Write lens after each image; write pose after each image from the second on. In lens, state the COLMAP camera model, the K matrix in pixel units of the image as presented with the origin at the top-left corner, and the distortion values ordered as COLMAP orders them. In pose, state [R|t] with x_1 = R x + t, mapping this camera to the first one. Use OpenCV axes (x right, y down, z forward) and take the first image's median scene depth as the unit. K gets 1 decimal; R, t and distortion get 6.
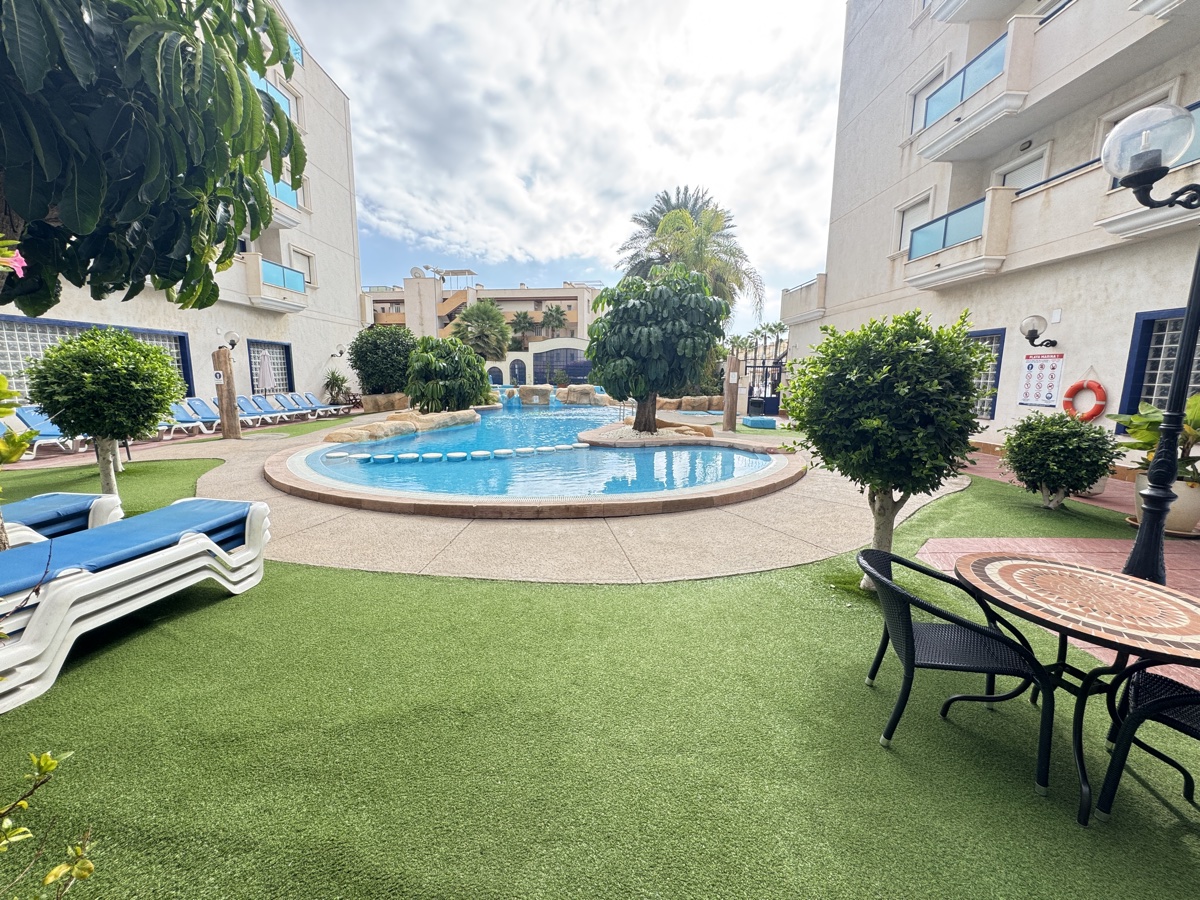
lens RADIAL K [[478.4, 0, 601.8], [0, 478.4, 451.0], [0, 0, 1]] dist [-0.004540, 0.000373]
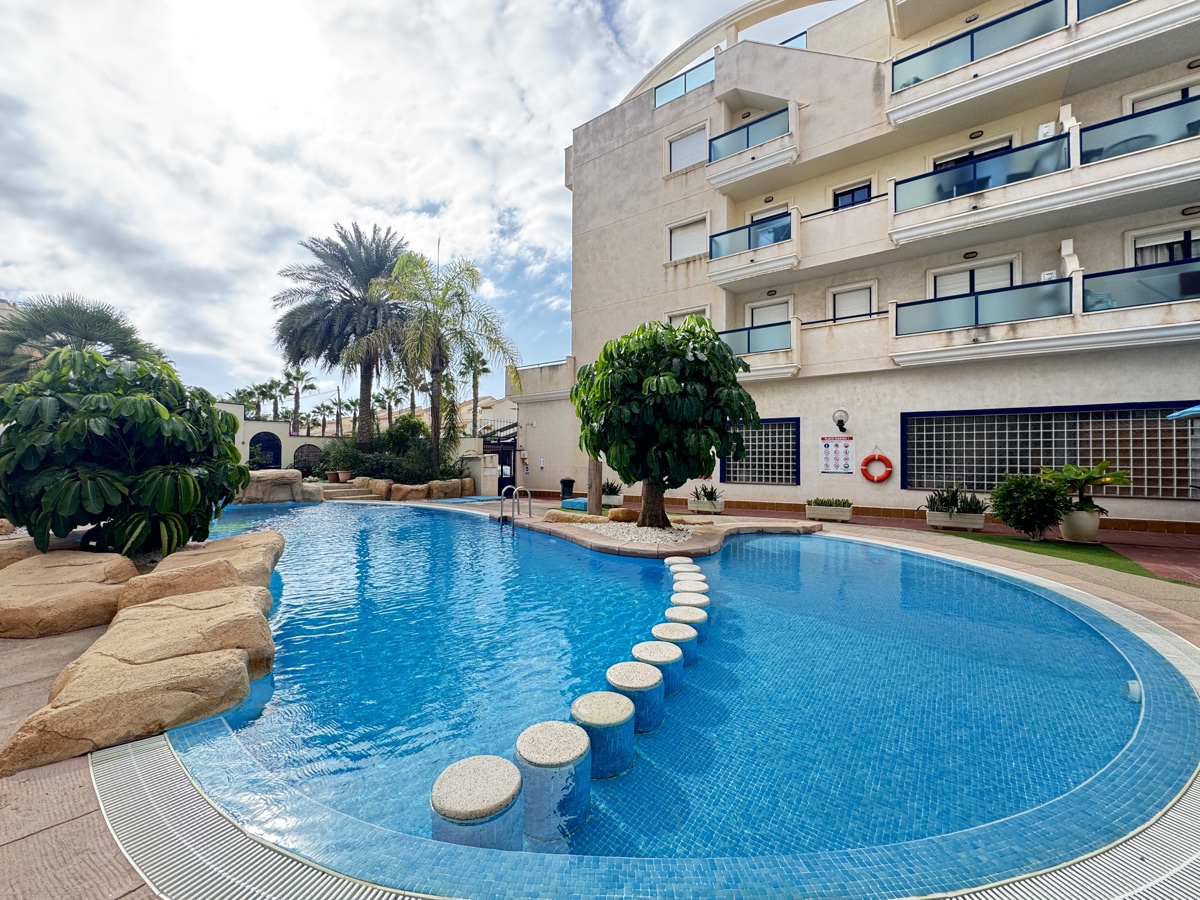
lens RADIAL K [[478.4, 0, 600.1], [0, 478.4, 450.5], [0, 0, 1]] dist [-0.004540, 0.000373]
pose [[0.605446, 0.004342, 0.795875, -0.628100], [0.128988, 0.986230, -0.103505, -0.105479], [-0.785365, 0.165325, 0.596549, 0.704556]]
